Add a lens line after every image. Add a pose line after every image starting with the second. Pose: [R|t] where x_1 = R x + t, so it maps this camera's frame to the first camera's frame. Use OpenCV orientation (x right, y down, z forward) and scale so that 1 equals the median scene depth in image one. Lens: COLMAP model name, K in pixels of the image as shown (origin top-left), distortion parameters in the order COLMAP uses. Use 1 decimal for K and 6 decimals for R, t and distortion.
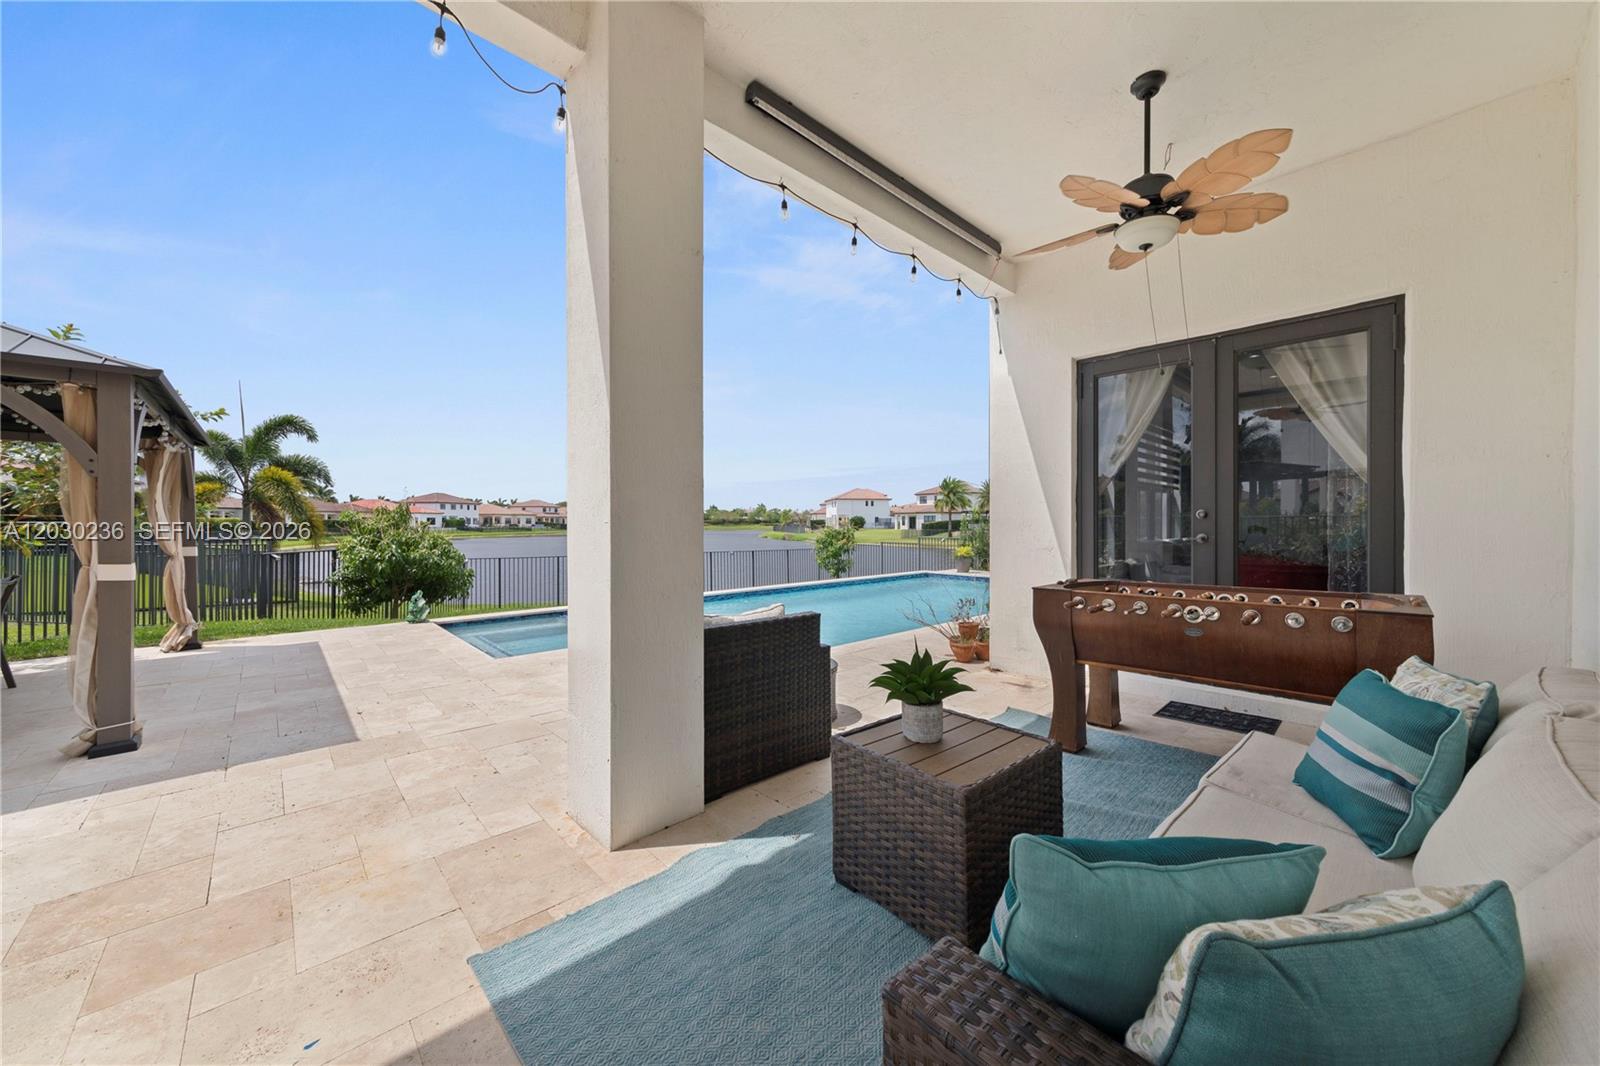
lens RADIAL K [[553.7, 0, 749.2], [0, 553.7, 529.5], [0, 0, 1]] dist [-0.002192, 0.001517]
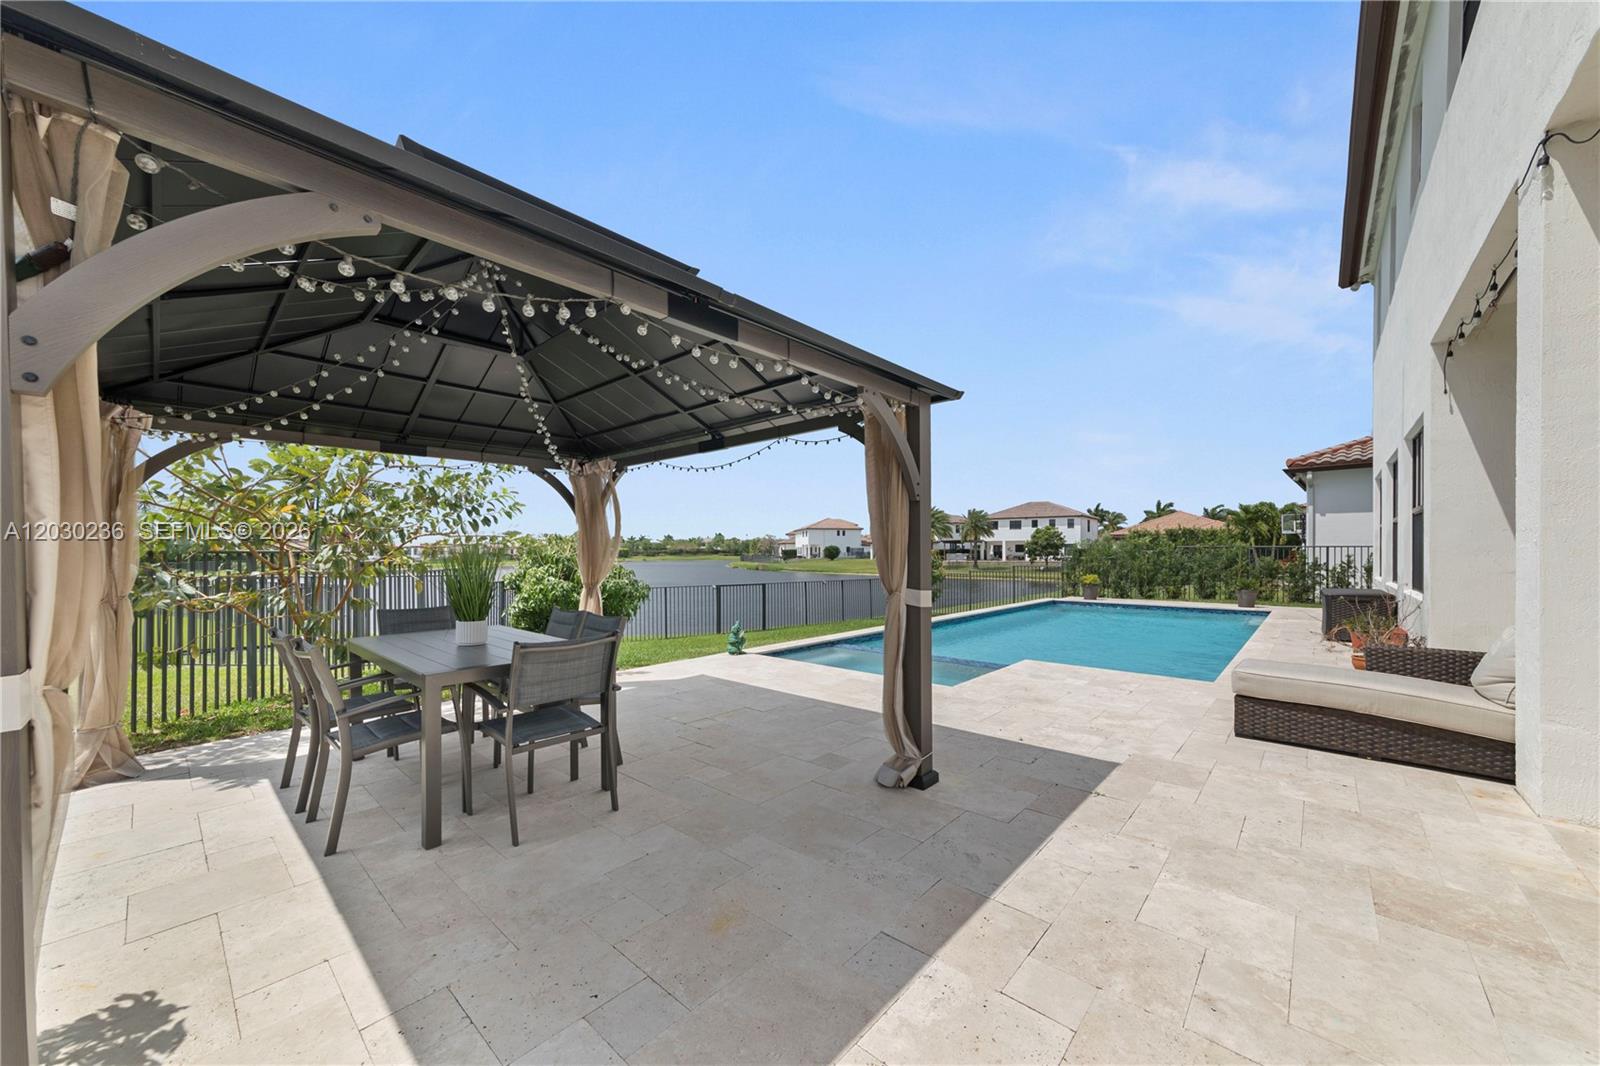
lens RADIAL K [[553.7, 0, 752.0], [0, 553.7, 552.6], [0, 0, 1]] dist [-0.002192, 0.001517]
pose [[0.996391, -0.000531, 0.084876, -0.195936], [0.001561, 0.999926, -0.012069, 0.000390], [-0.084863, 0.012158, 0.996318, 0.004269]]
